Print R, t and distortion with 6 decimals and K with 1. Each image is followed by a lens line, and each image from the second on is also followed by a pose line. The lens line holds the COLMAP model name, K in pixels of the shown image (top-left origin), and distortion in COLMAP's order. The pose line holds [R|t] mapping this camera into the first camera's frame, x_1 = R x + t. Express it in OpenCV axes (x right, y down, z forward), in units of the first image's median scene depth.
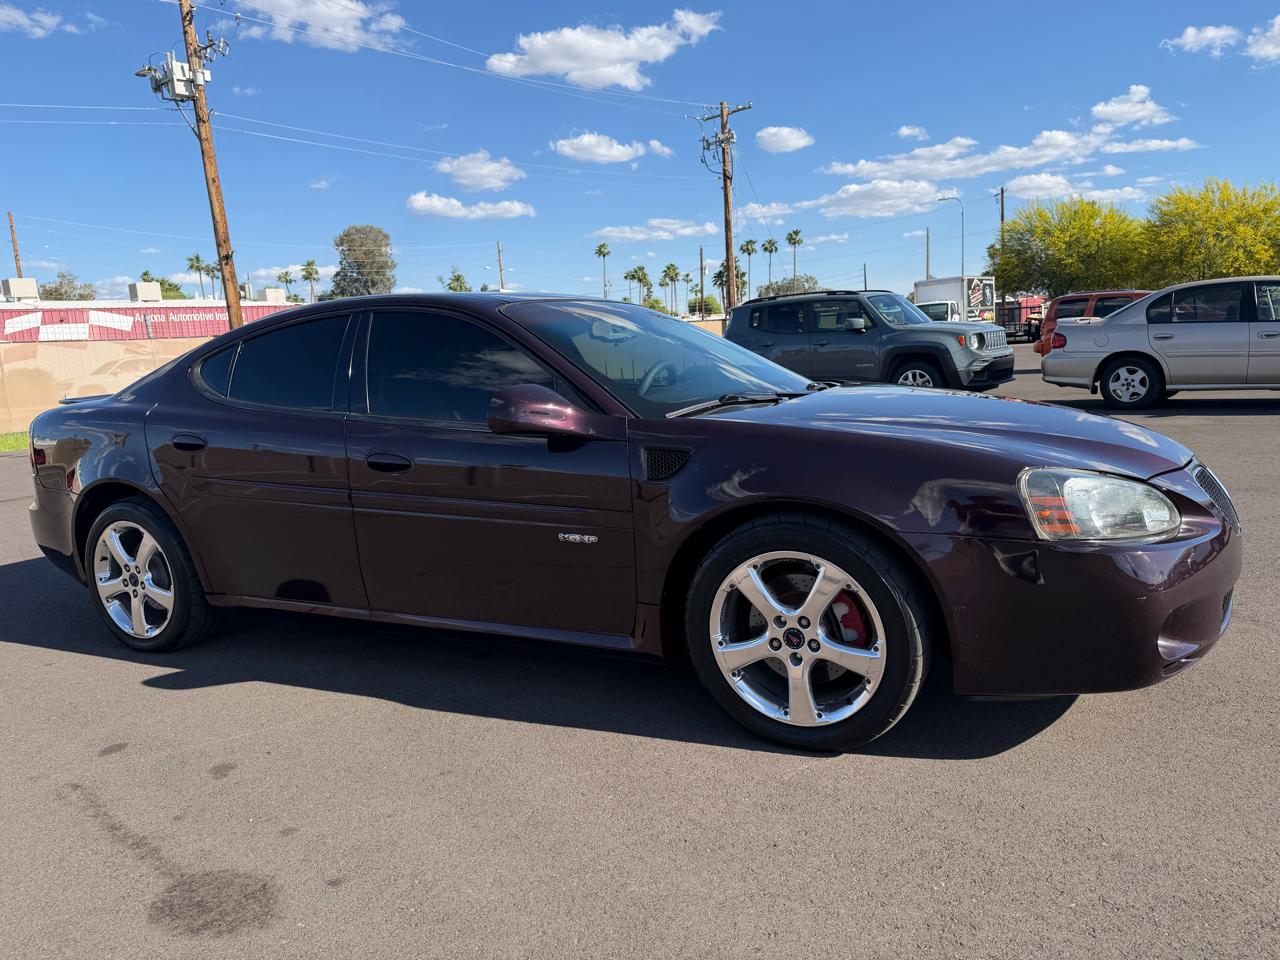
lens RADIAL K [[905.7, 0, 625.6], [0, 905.7, 506.3], [0, 0, 1]] dist [0.036480, -0.043957]
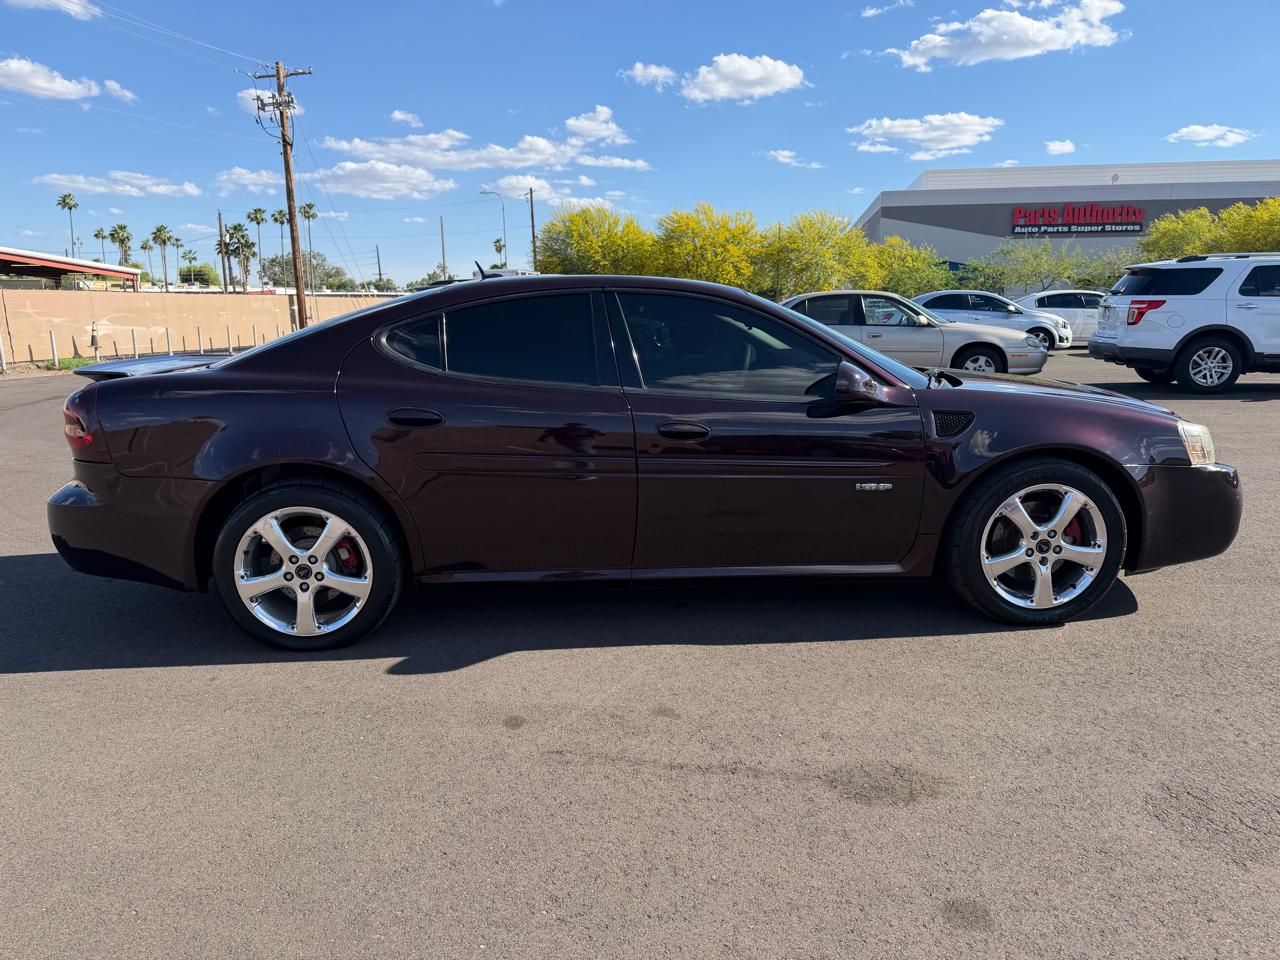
lens RADIAL K [[905.7, 0, 643.4], [0, 905.7, 490.7], [0, 0, 1]] dist [0.036480, -0.043957]
pose [[0.866892, -0.048027, 0.496178, -0.736728], [0.047089, 0.998787, 0.014406, 0.006418], [-0.496268, 0.010876, 0.868101, 0.057861]]
